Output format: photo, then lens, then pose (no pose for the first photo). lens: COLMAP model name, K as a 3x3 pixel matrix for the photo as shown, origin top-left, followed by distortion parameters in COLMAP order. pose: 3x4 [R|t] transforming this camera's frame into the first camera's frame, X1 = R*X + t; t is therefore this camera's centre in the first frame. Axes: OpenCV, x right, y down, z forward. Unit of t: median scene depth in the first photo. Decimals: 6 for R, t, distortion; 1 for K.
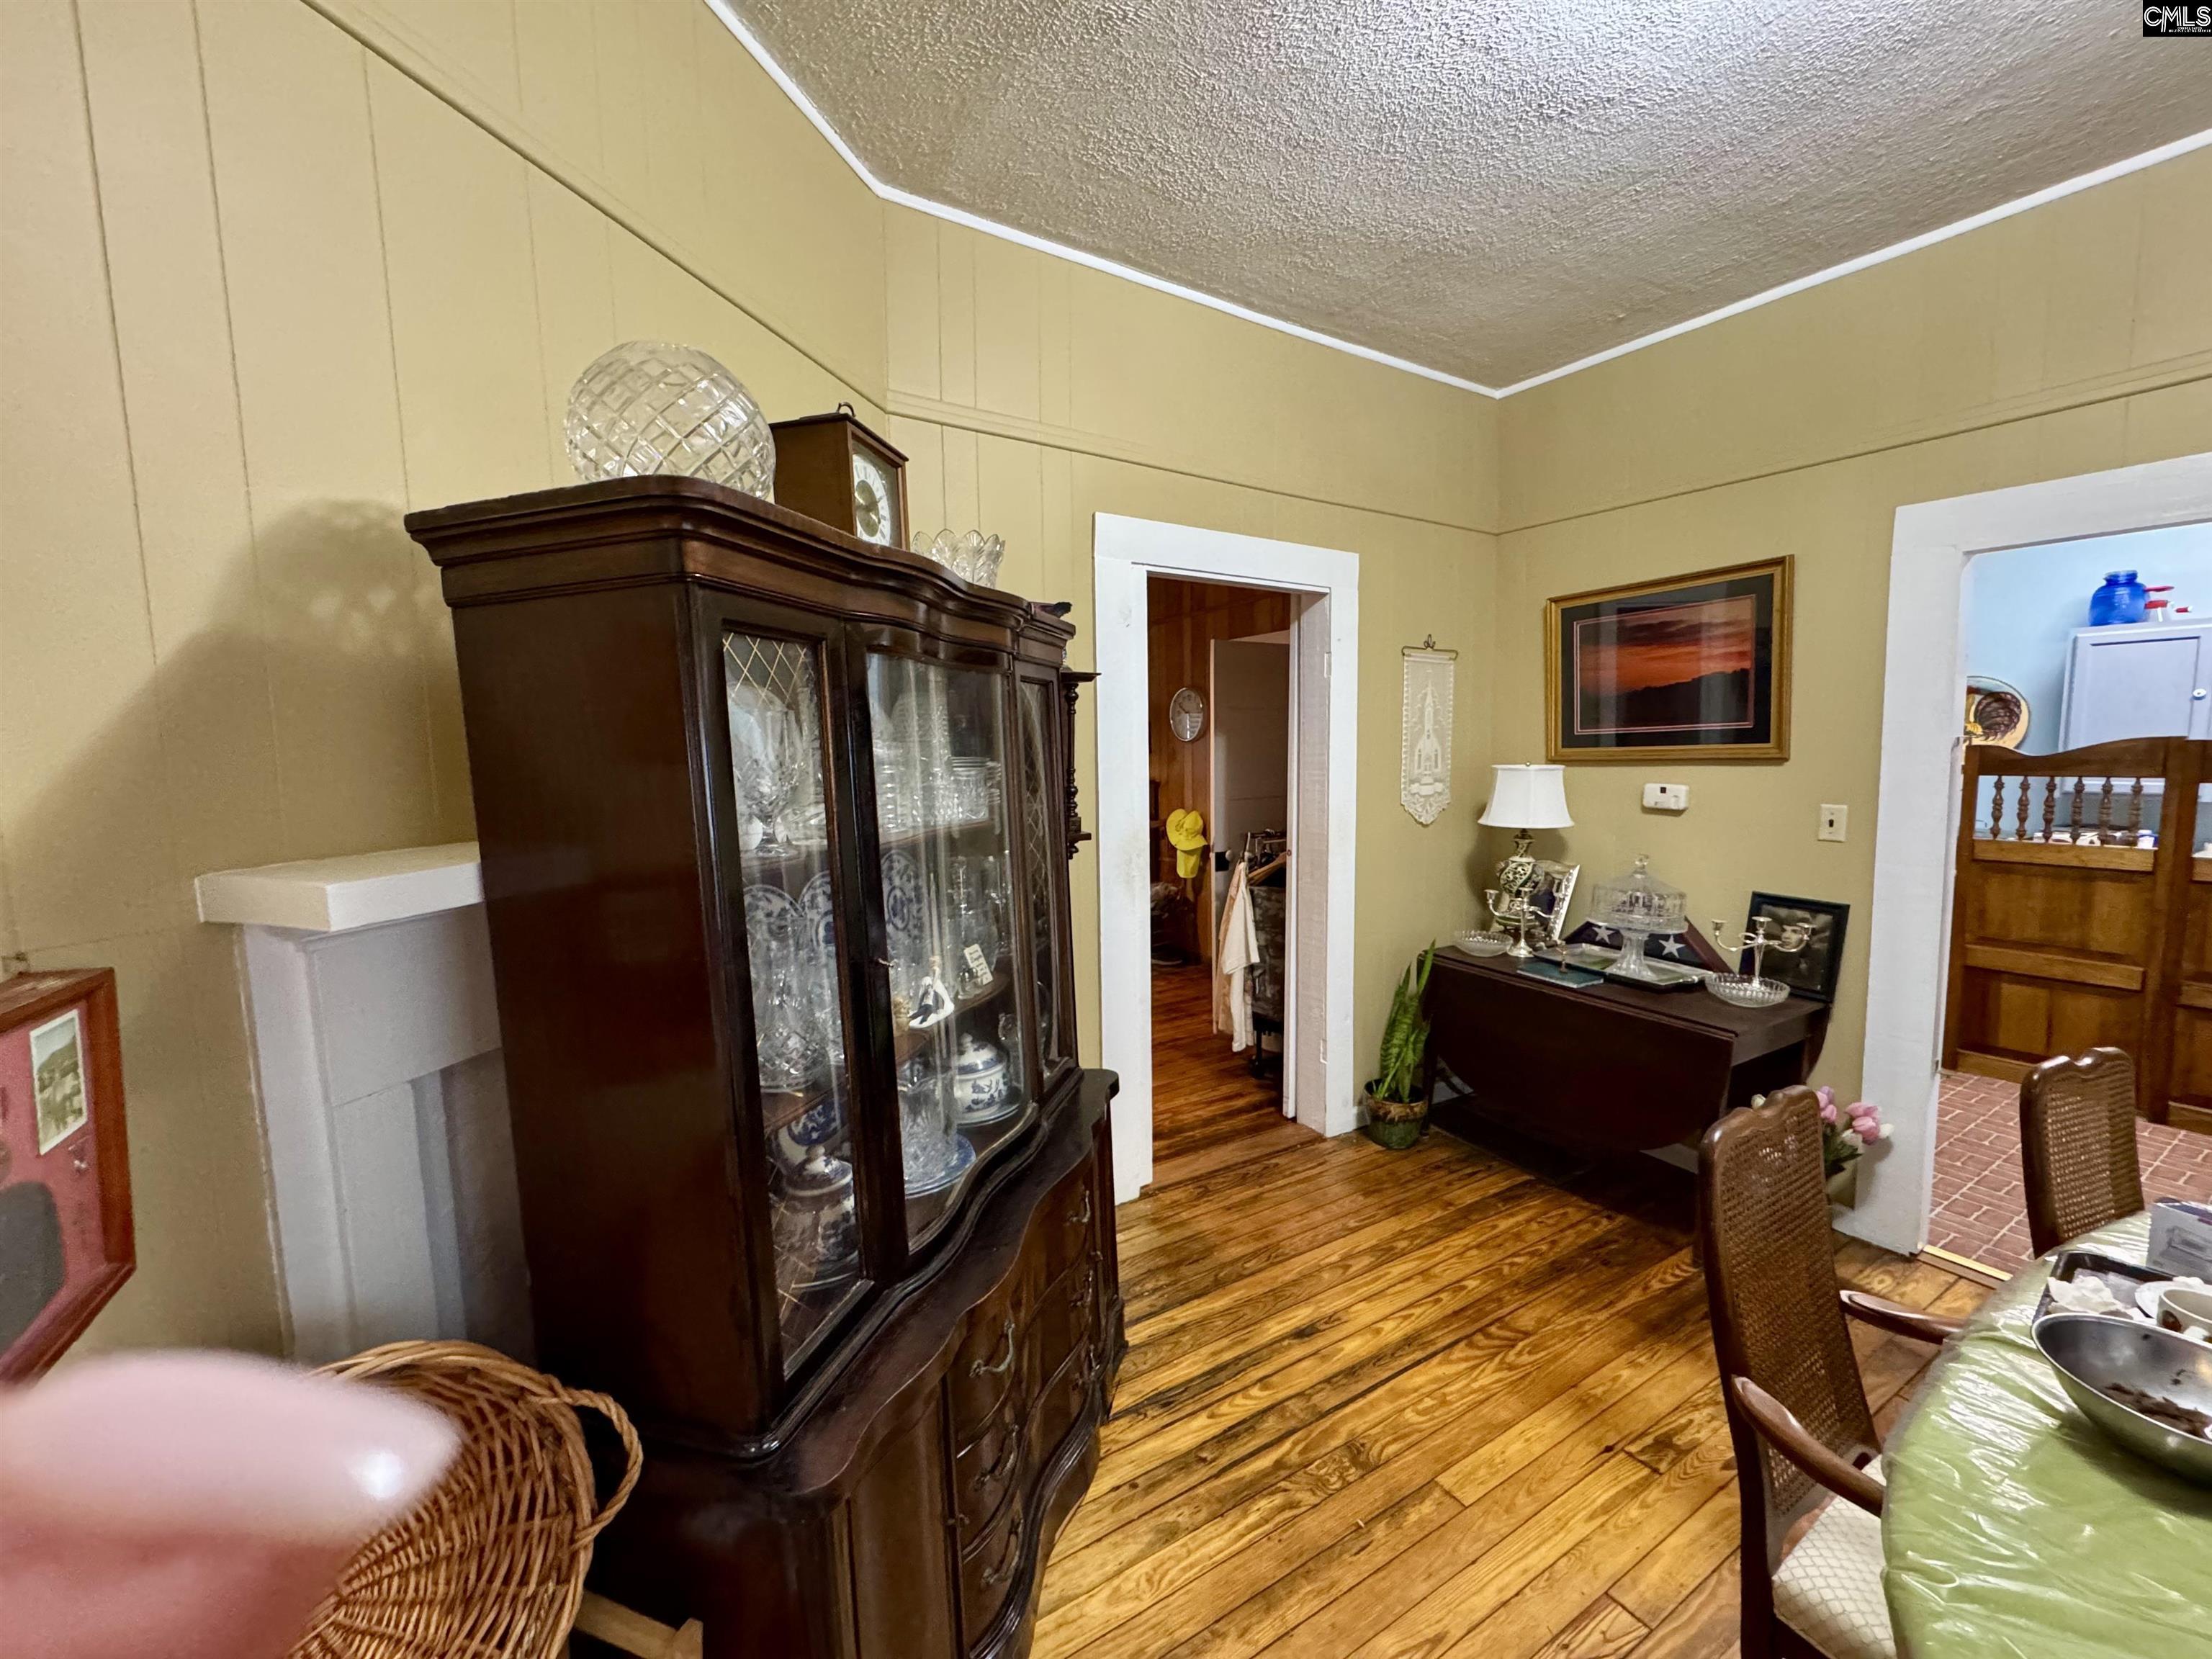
lens RADIAL K [[902.9, 0, 1105.5], [0, 902.9, 825.0], [0, 0, 1]] dist [0.002206, 0.000550]
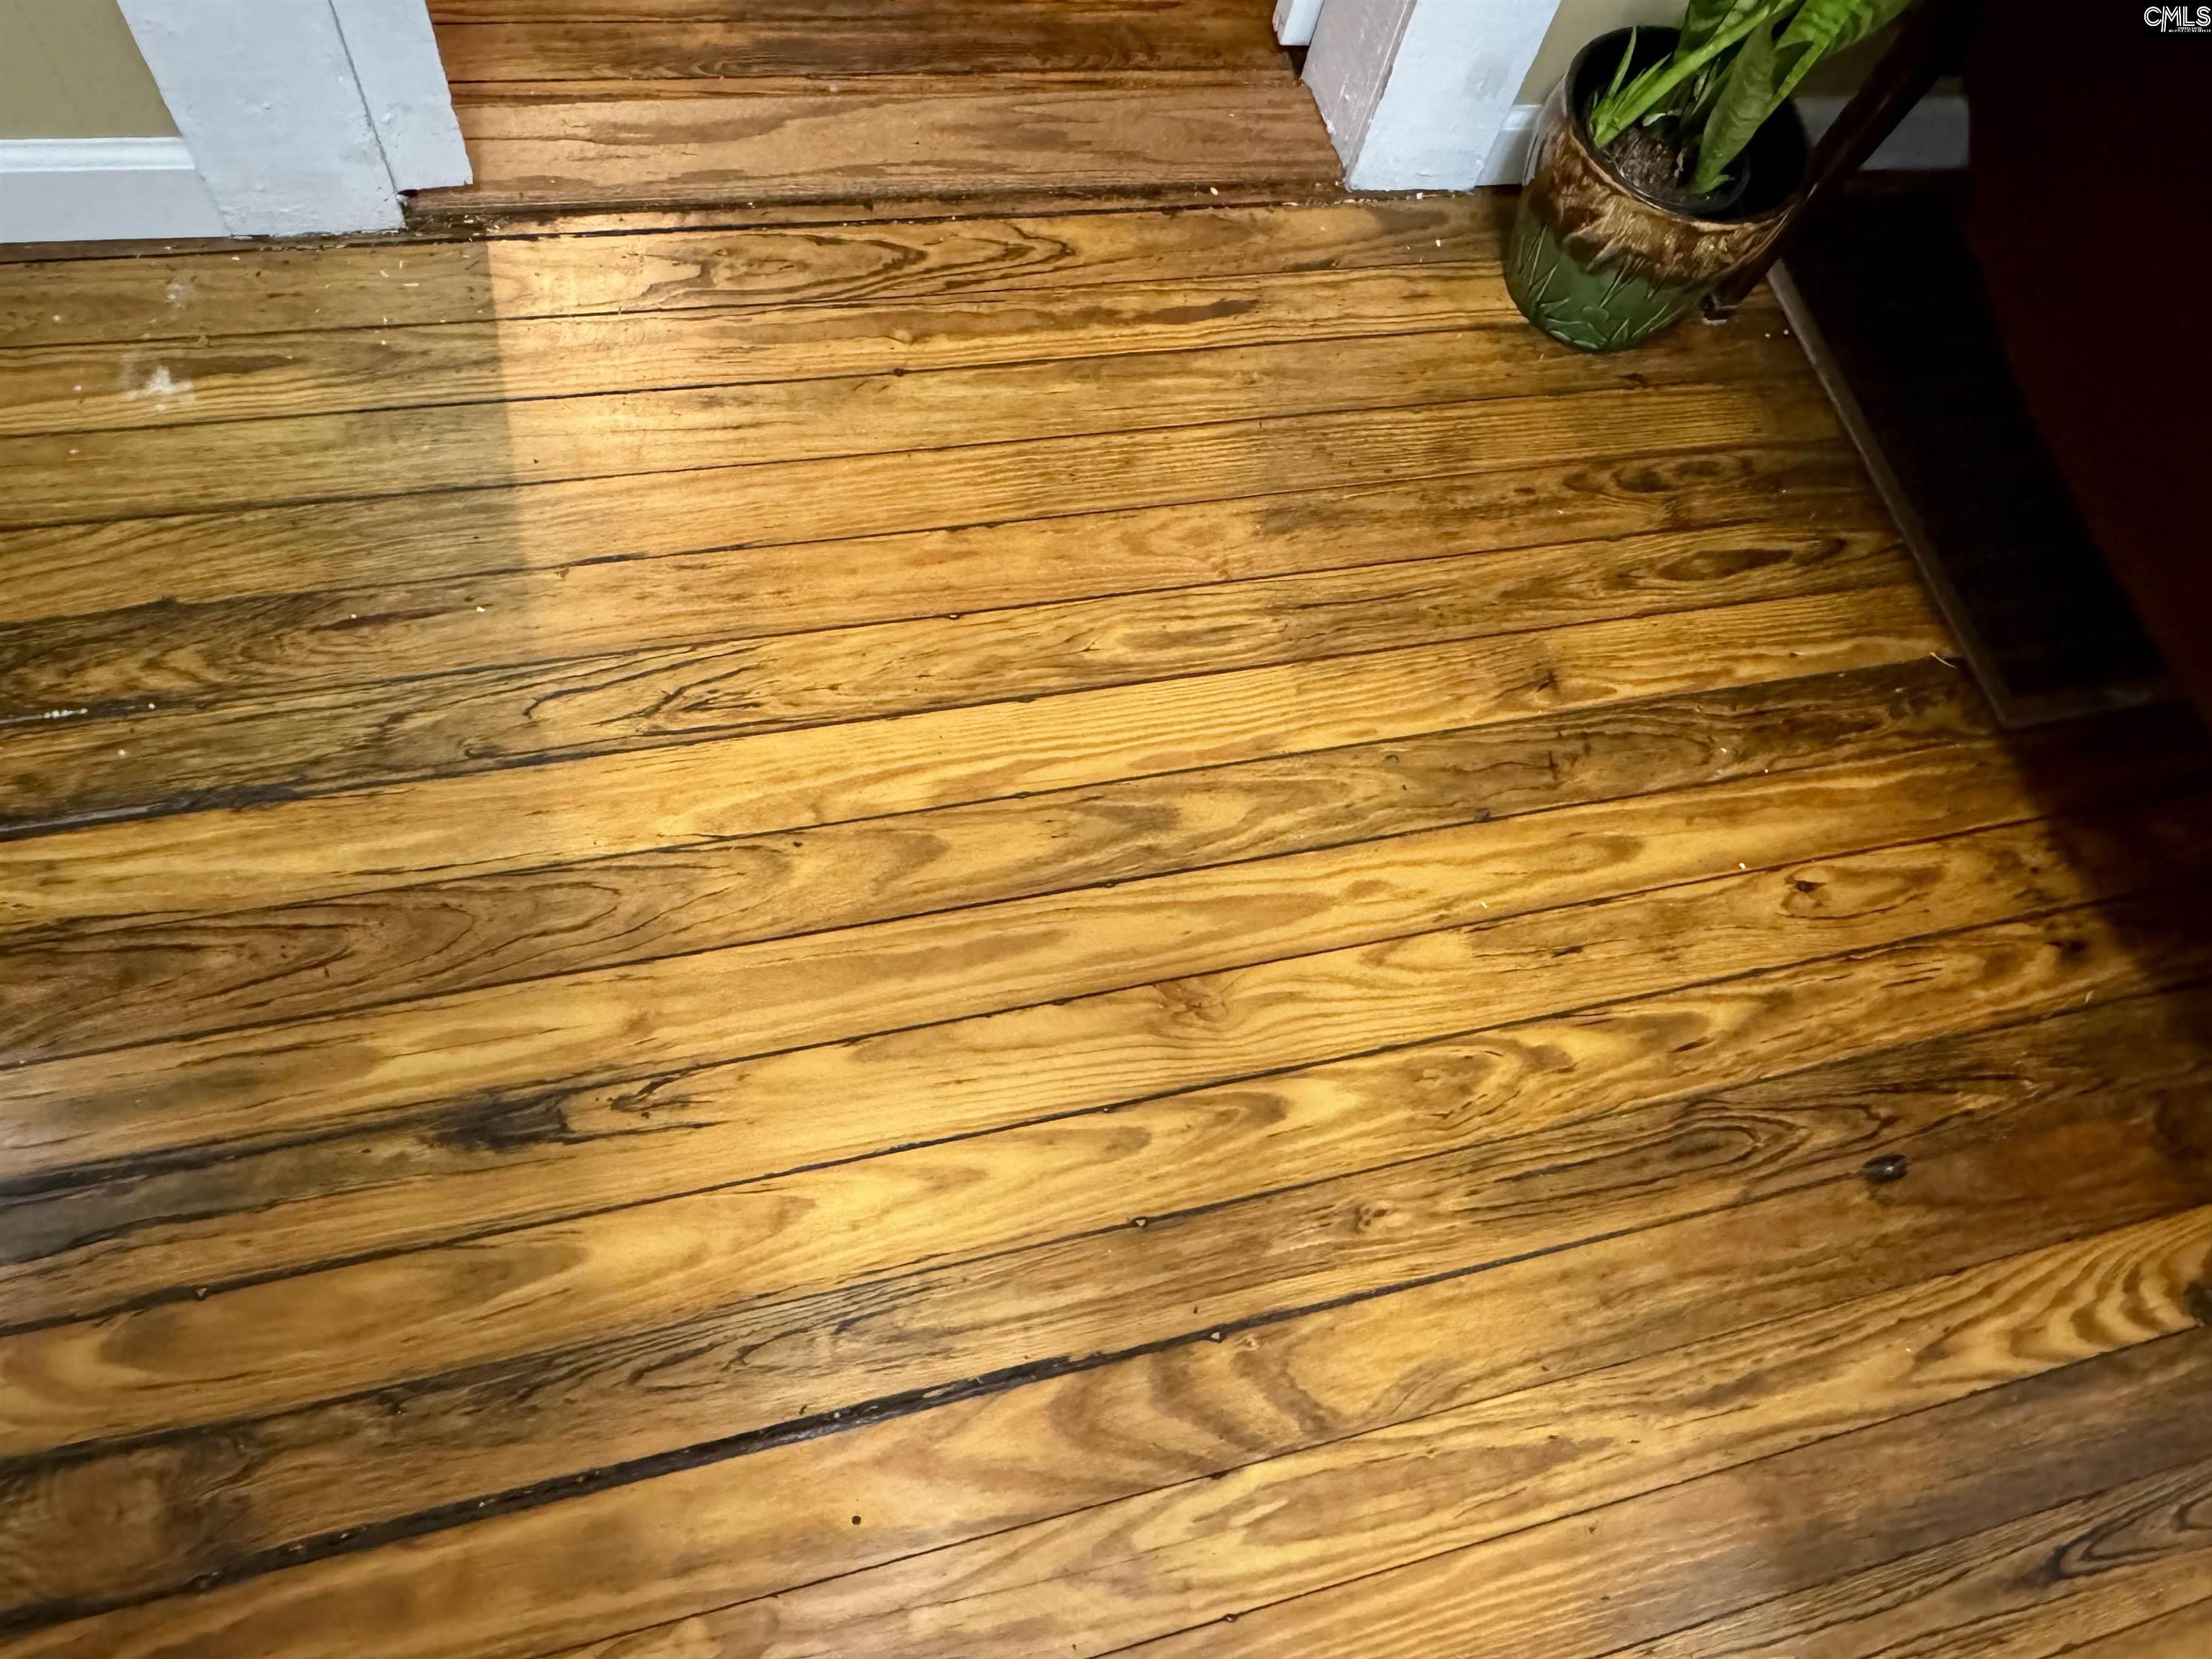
lens RADIAL K [[1417.3, 0, 1111.1], [0, 1417.3, 829.8], [0, 0, 1]] dist [0.014533, 0.001377]
pose [[0.938223, 0.345162, 0.024524, 0.284909], [-0.198436, 0.478622, 0.855303, 0.126023], [0.283481, -0.807331, 0.517547, 0.760214]]
